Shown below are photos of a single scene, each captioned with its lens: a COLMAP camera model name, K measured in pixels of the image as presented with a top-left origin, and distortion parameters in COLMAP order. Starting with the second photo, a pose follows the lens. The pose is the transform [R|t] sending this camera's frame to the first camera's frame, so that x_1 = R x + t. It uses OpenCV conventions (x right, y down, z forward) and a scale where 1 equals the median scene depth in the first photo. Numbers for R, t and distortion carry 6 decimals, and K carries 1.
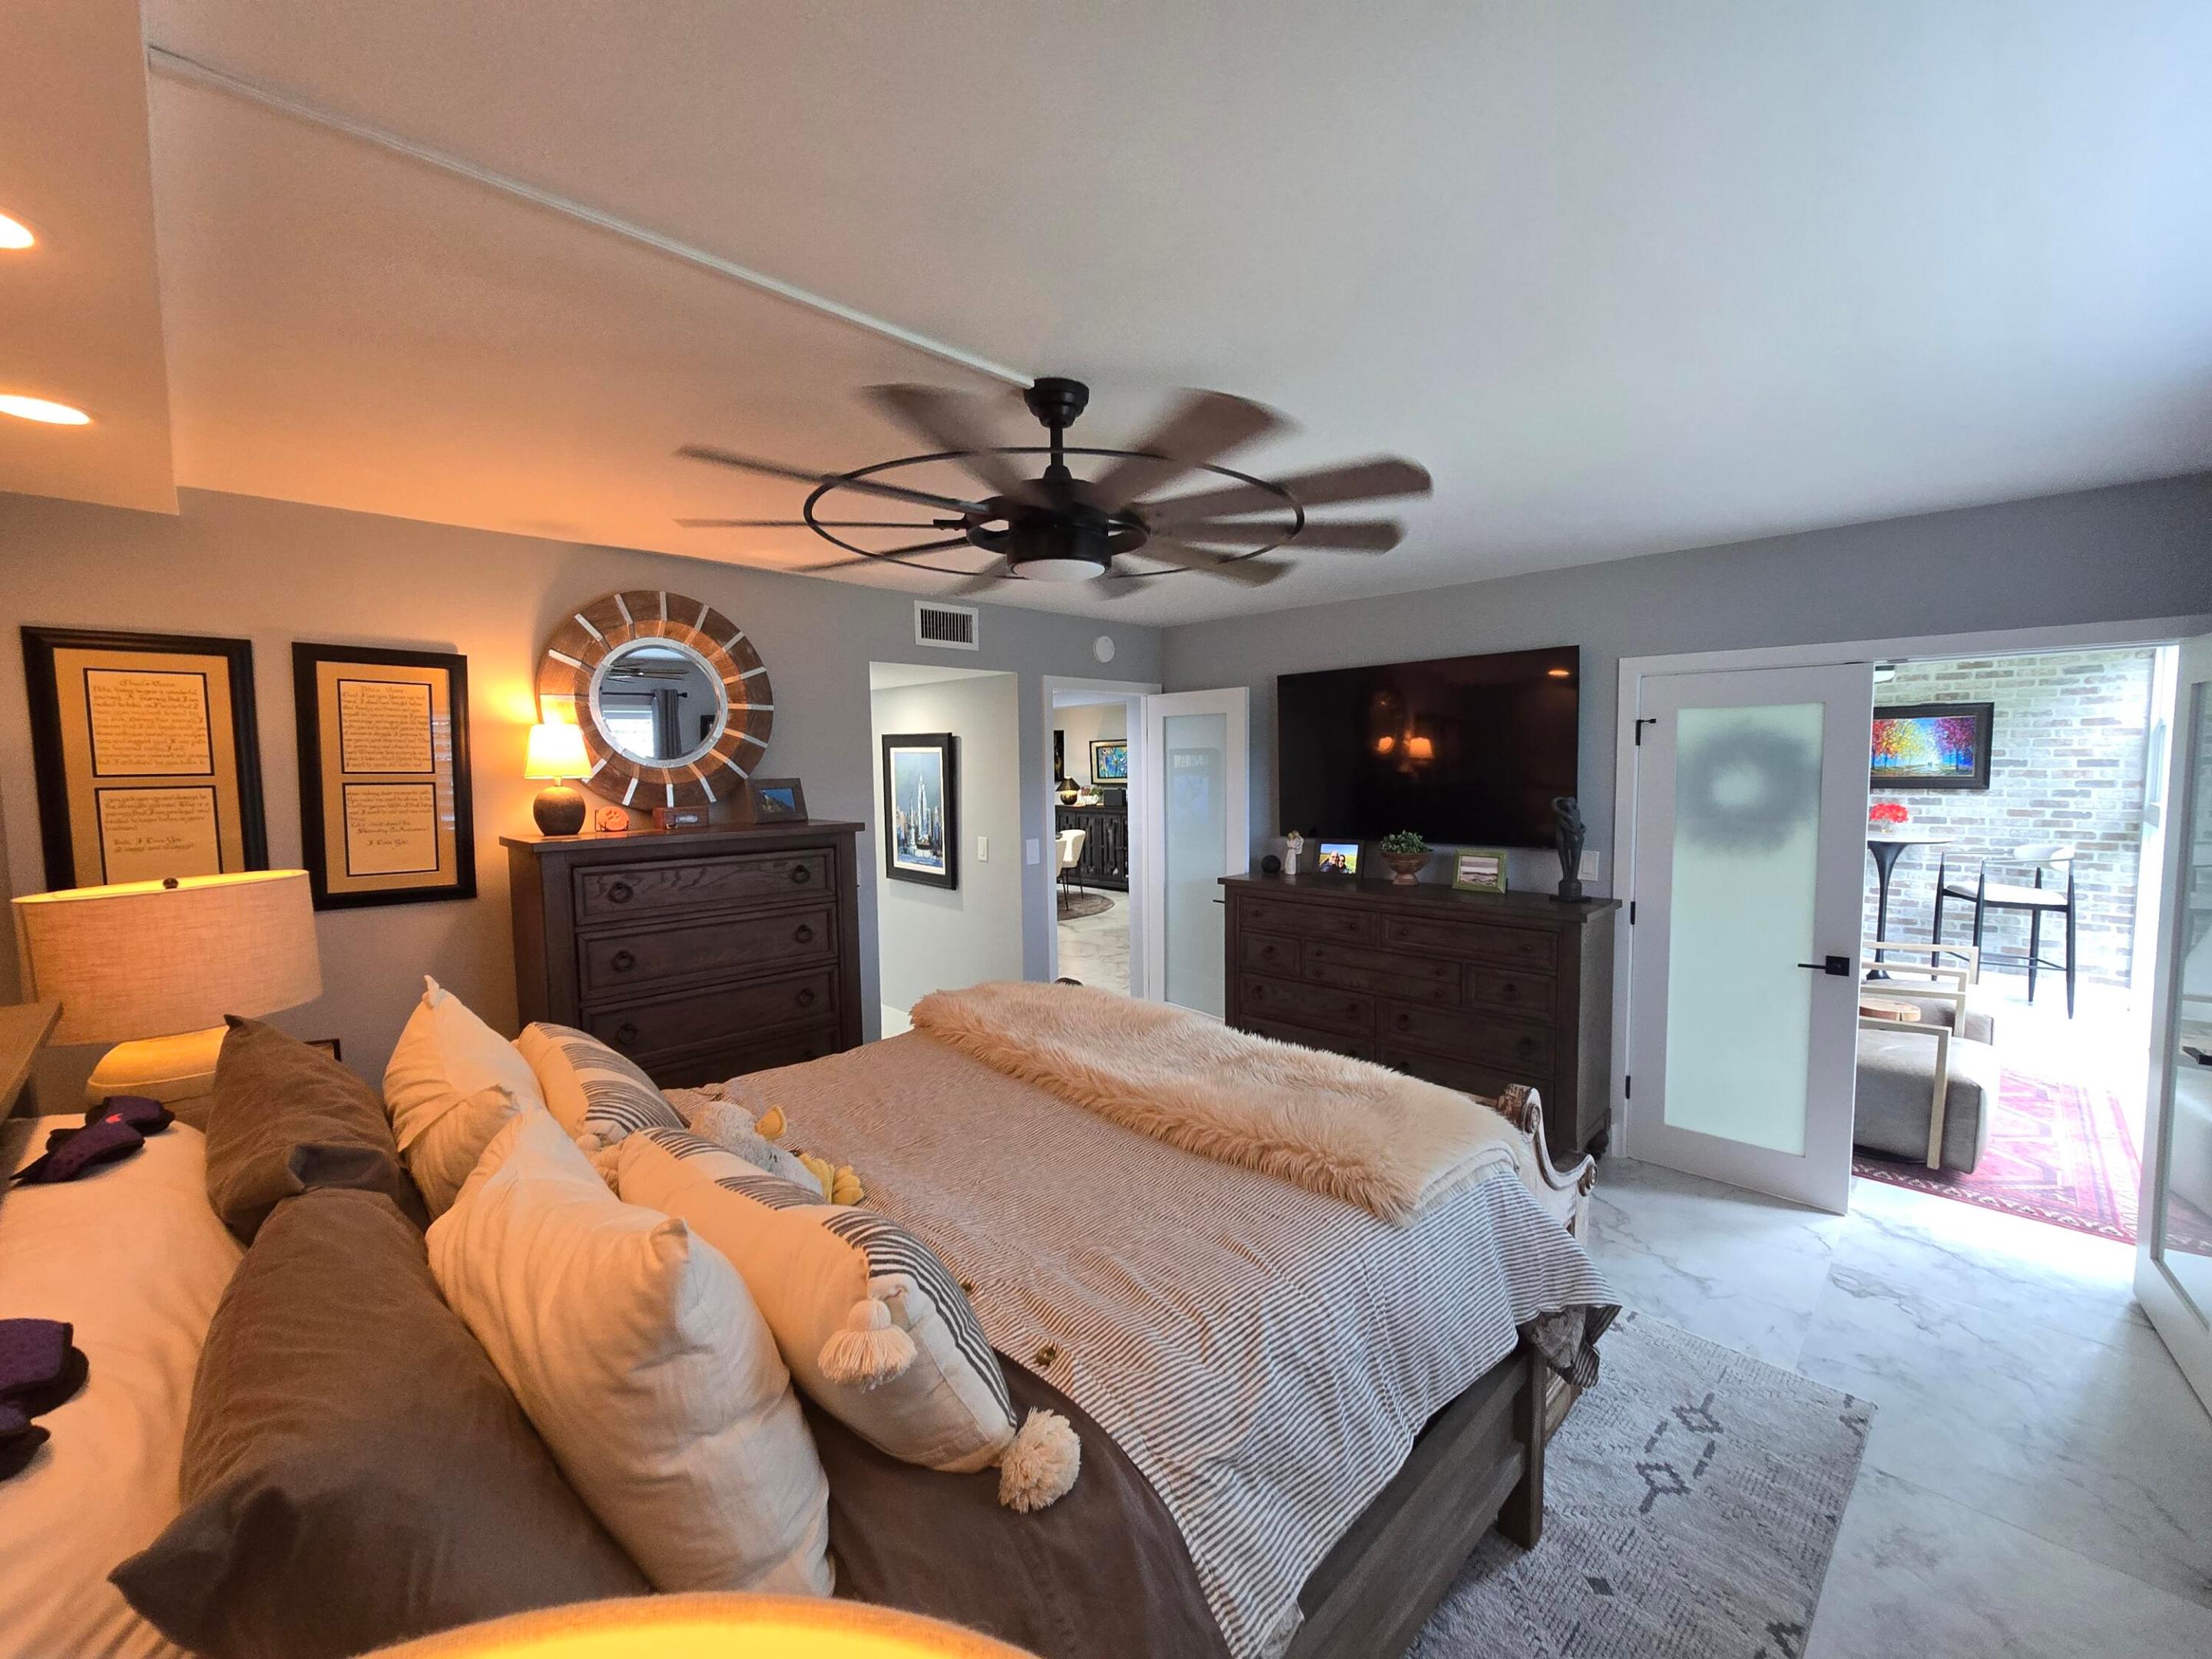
lens RADIAL K [[903.4, 0, 1121.4], [0, 903.4, 822.8], [0, 0, 1]] dist [-0.007663, 0.002233]
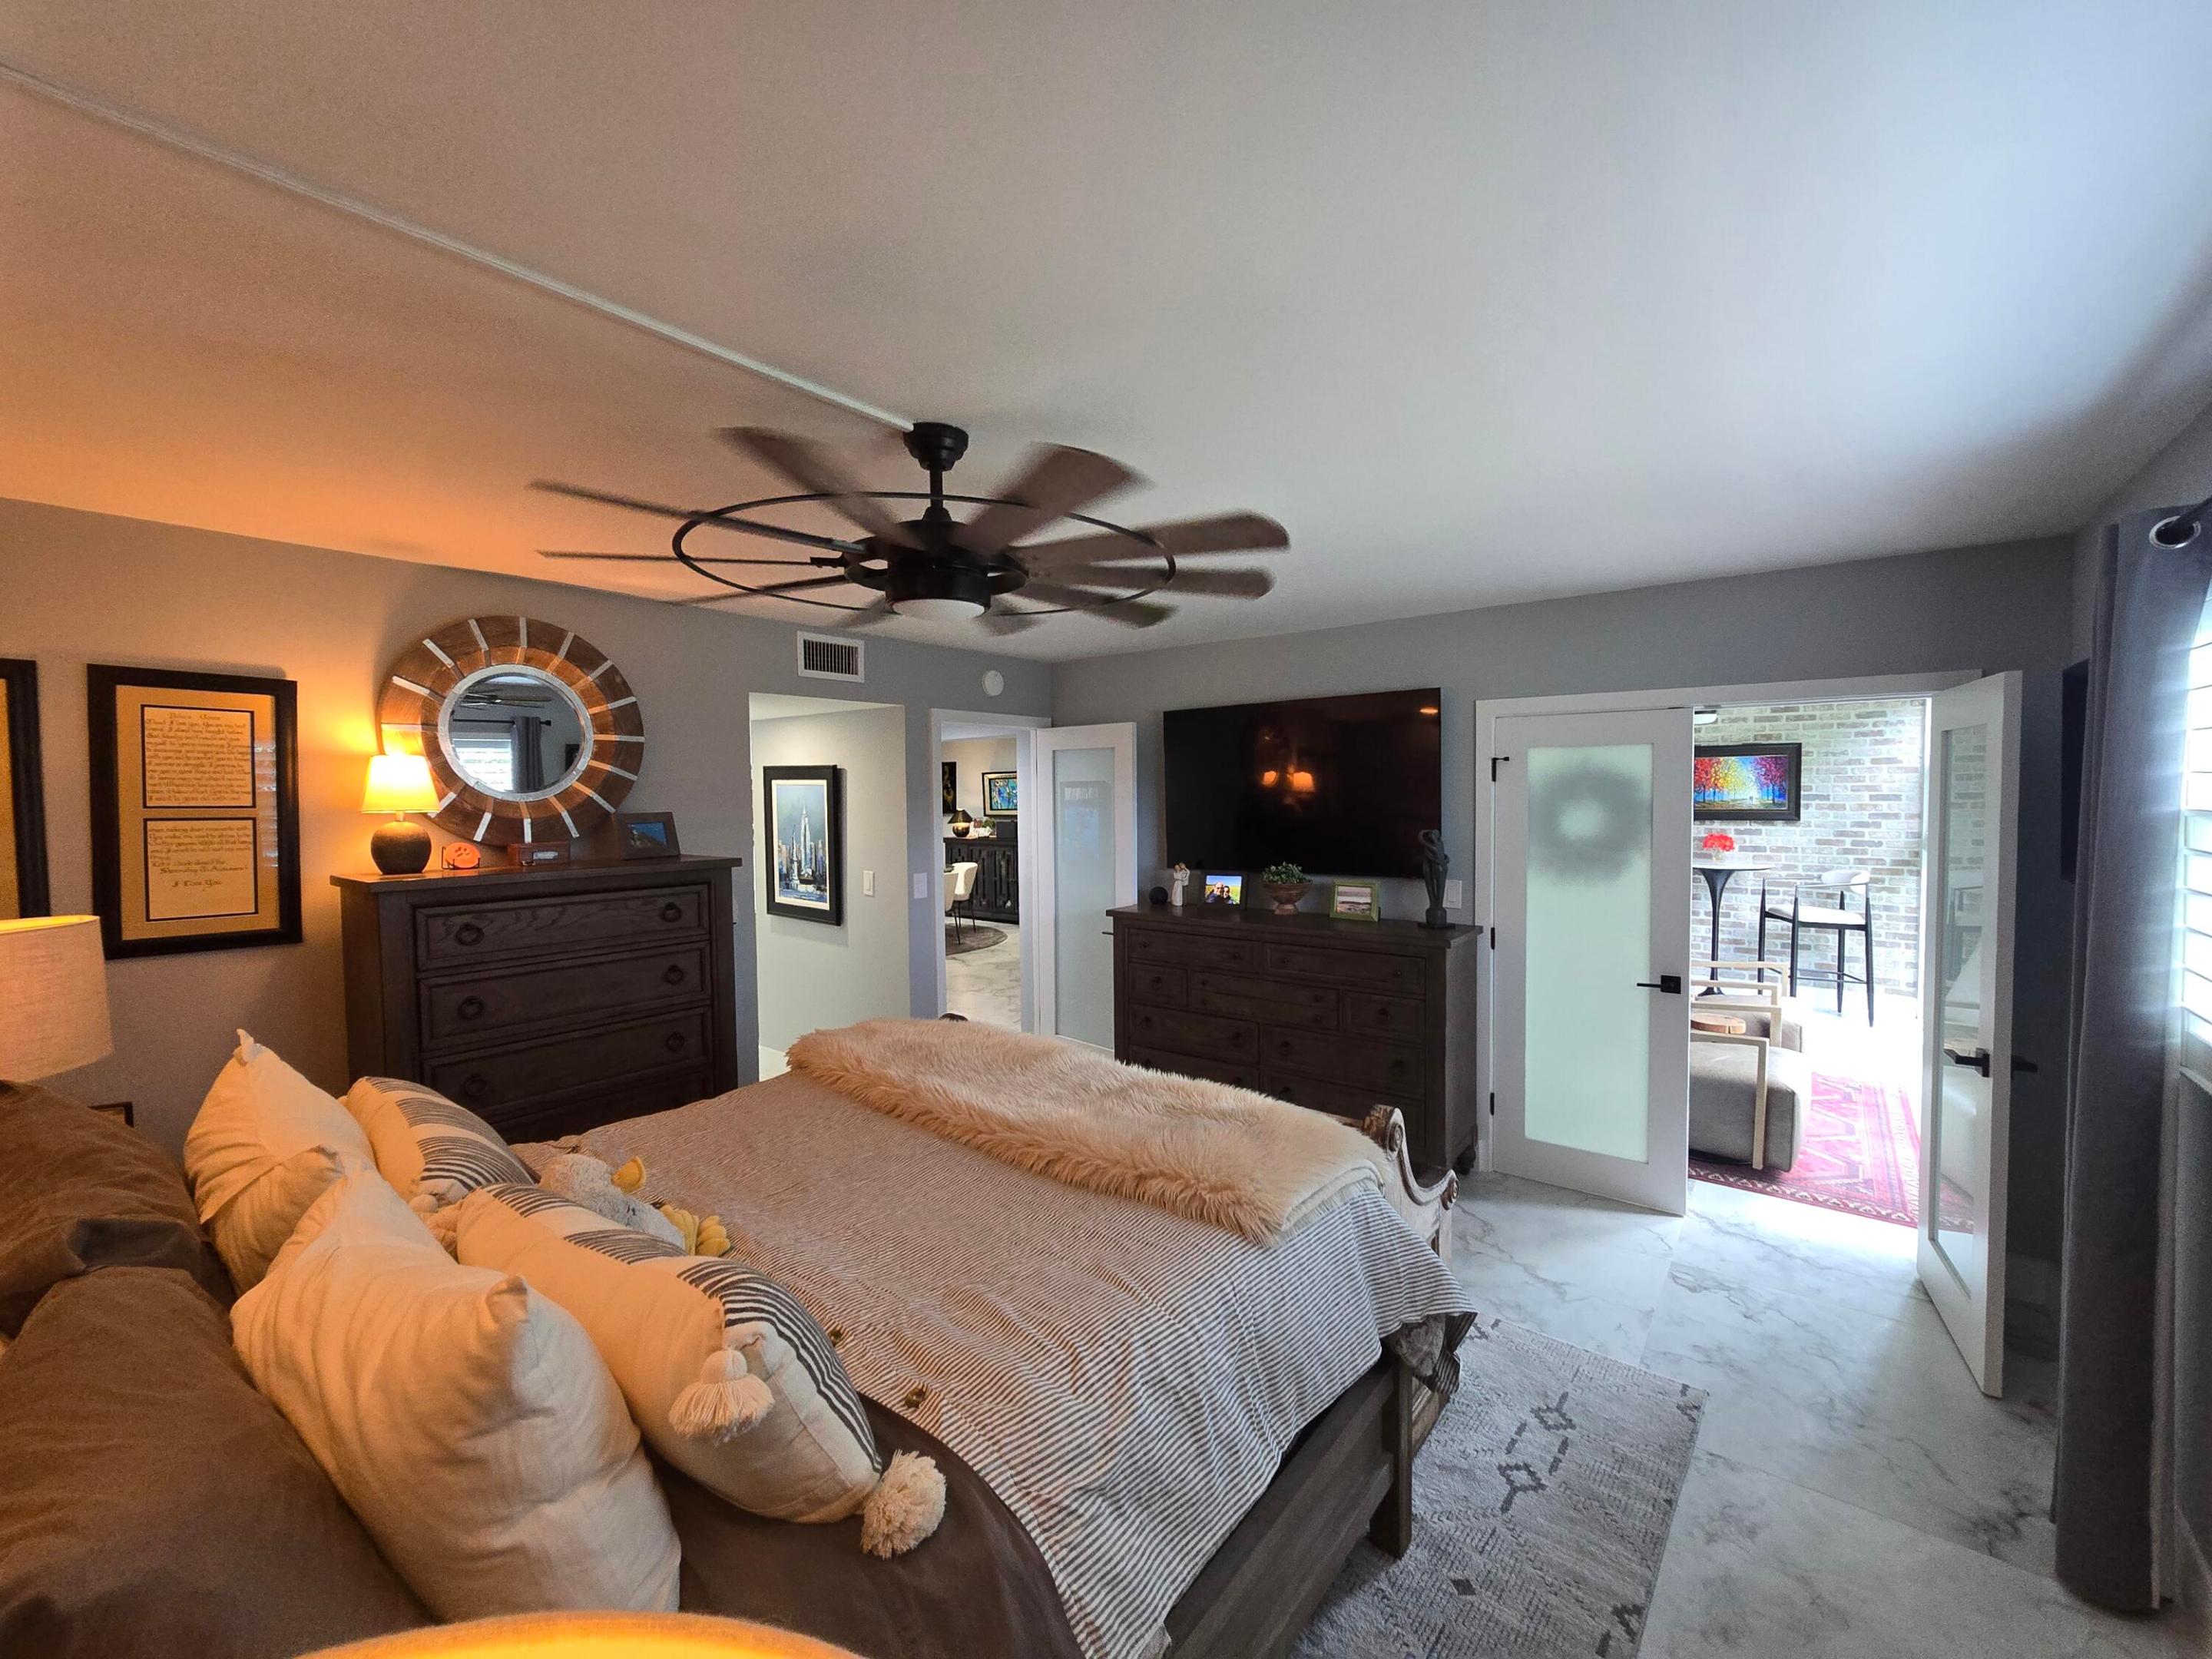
lens RADIAL K [[903.4, 0, 1122.0], [0, 903.4, 822.8], [0, 0, 1]] dist [-0.007663, 0.002233]
pose [[0.993351, -0.001512, 0.115114, 0.006524], [0.005423, 0.999418, -0.033667, -0.002018], [-0.114996, 0.034068, 0.992782, -0.008060]]
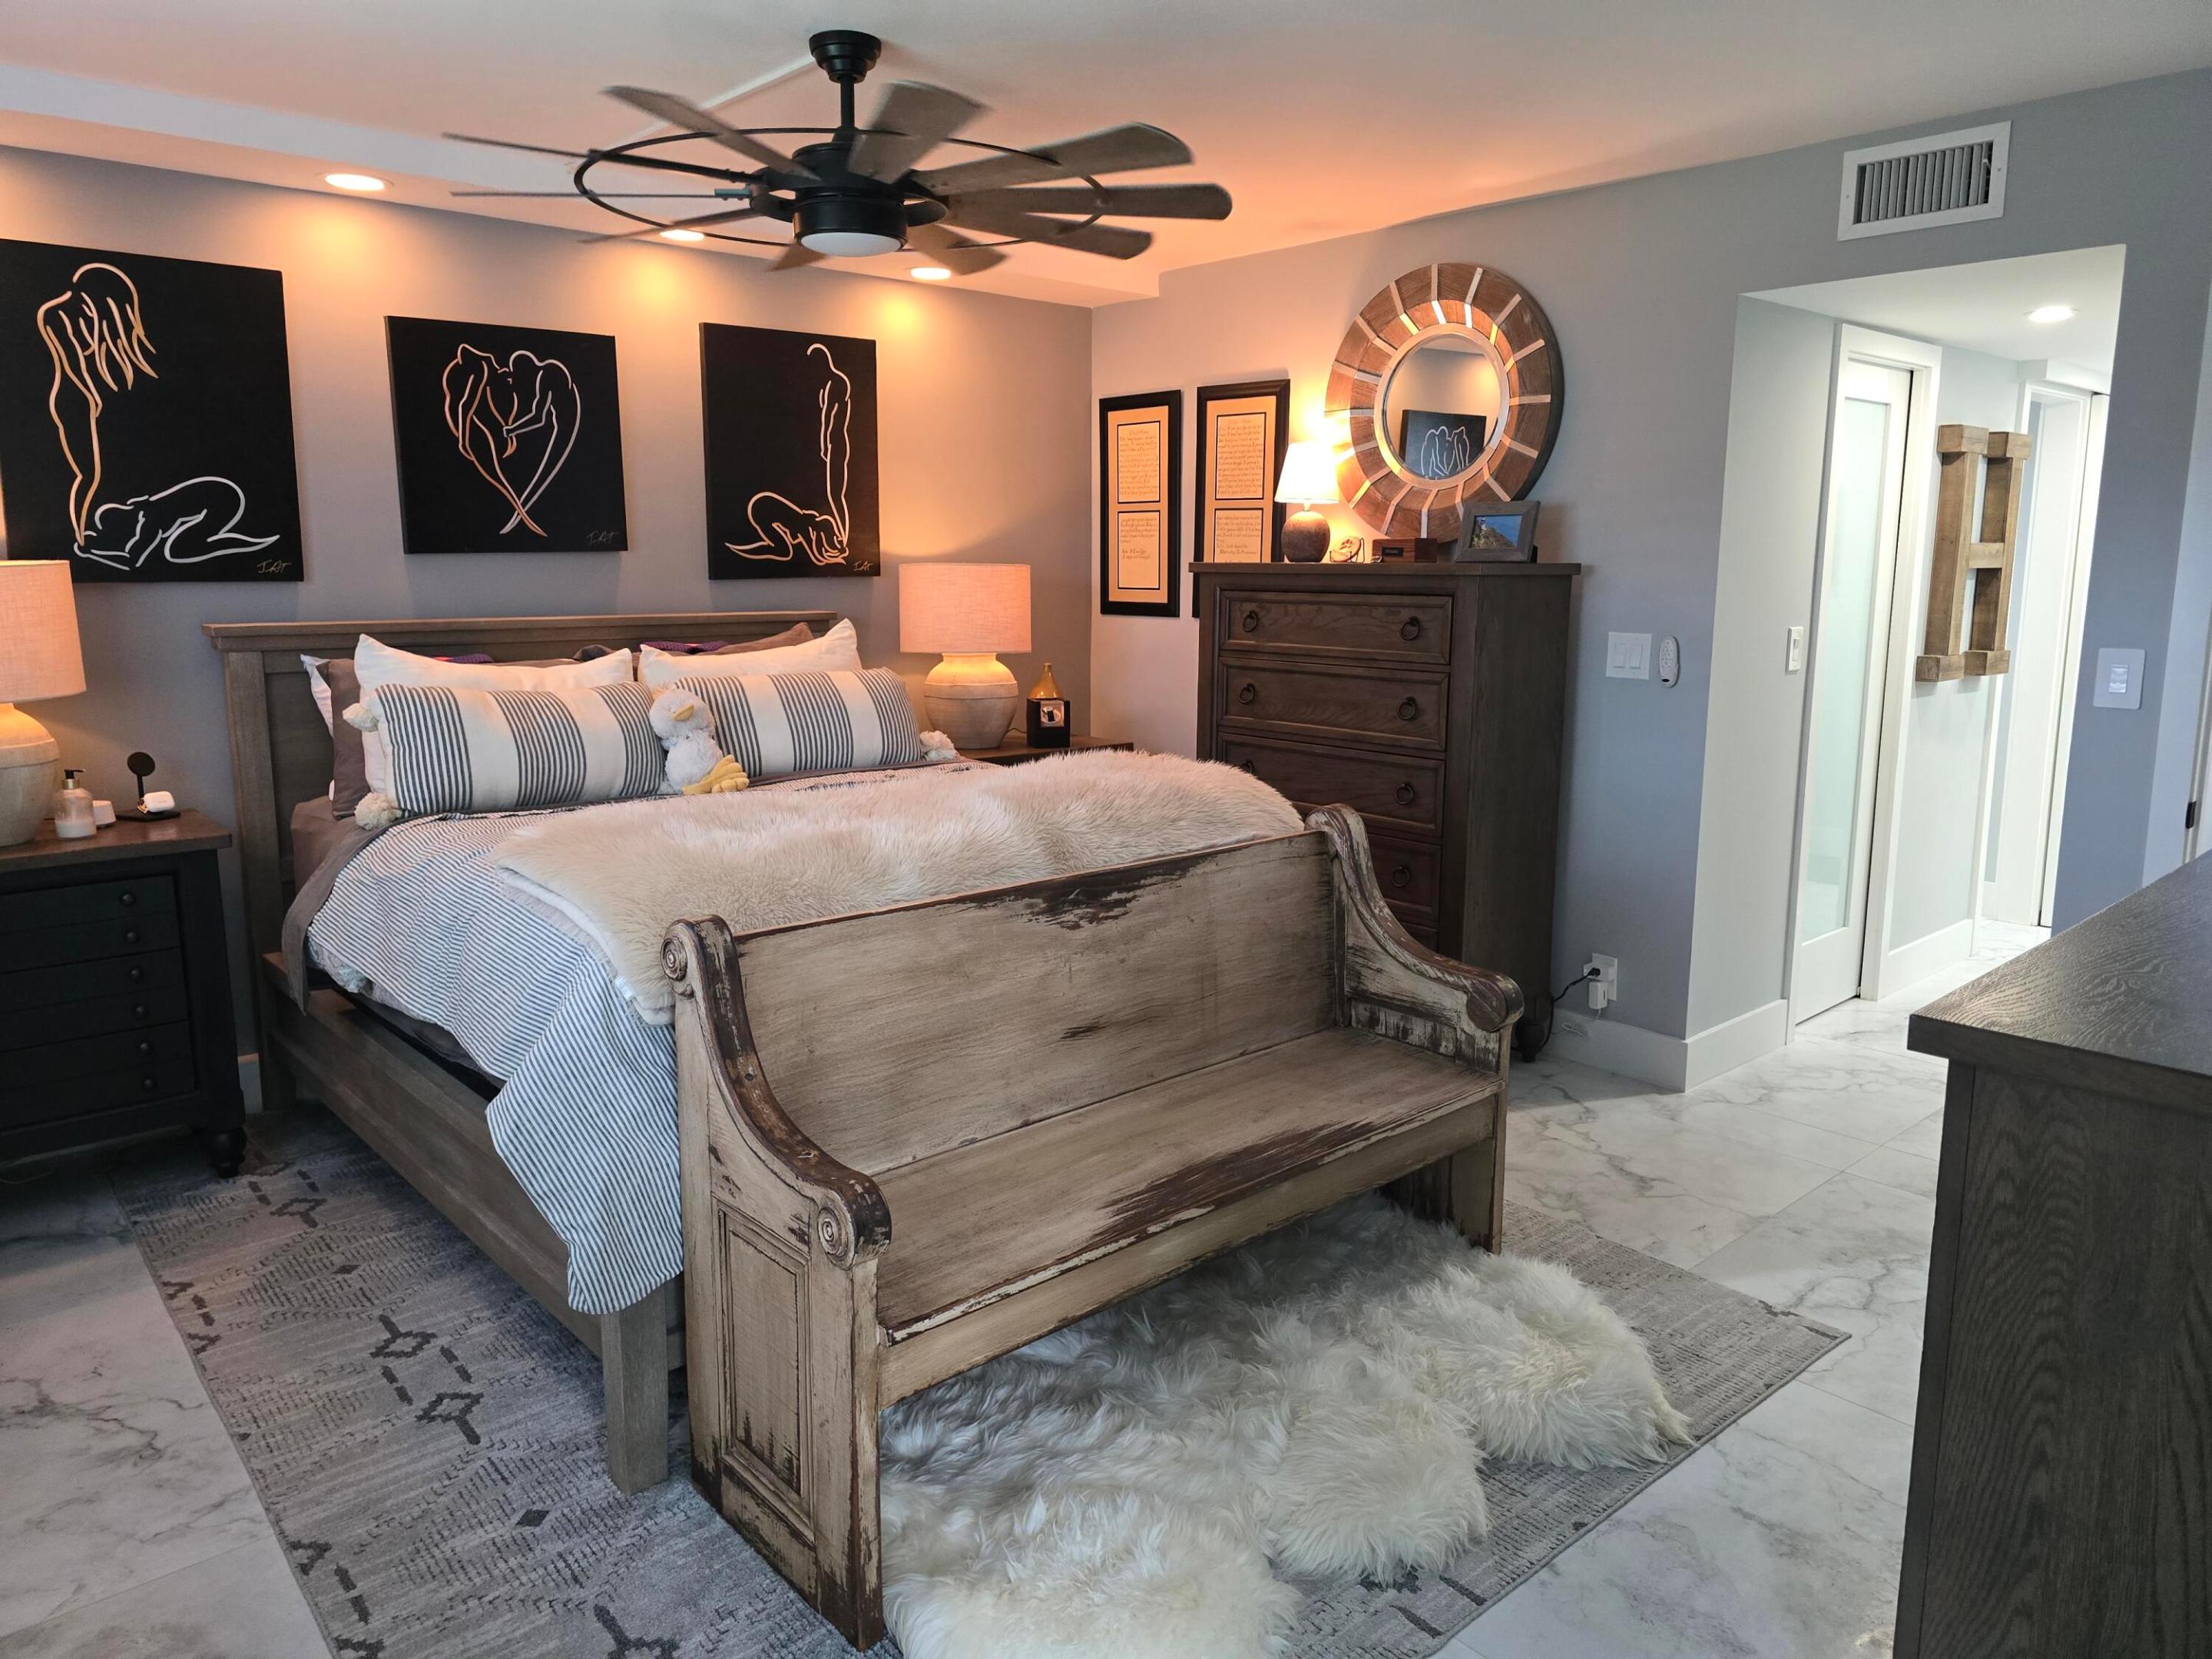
lens RADIAL K [[1487.3, 0, 1097.5], [0, 1487.3, 801.7], [0, 0, 1]] dist [0.053669, -0.053256]
pose [[-0.062217, 0.175113, -0.982581, 1.493621], [-0.066012, 0.981610, 0.179120, -0.009626], [0.995877, 0.076006, -0.049514, 1.349033]]
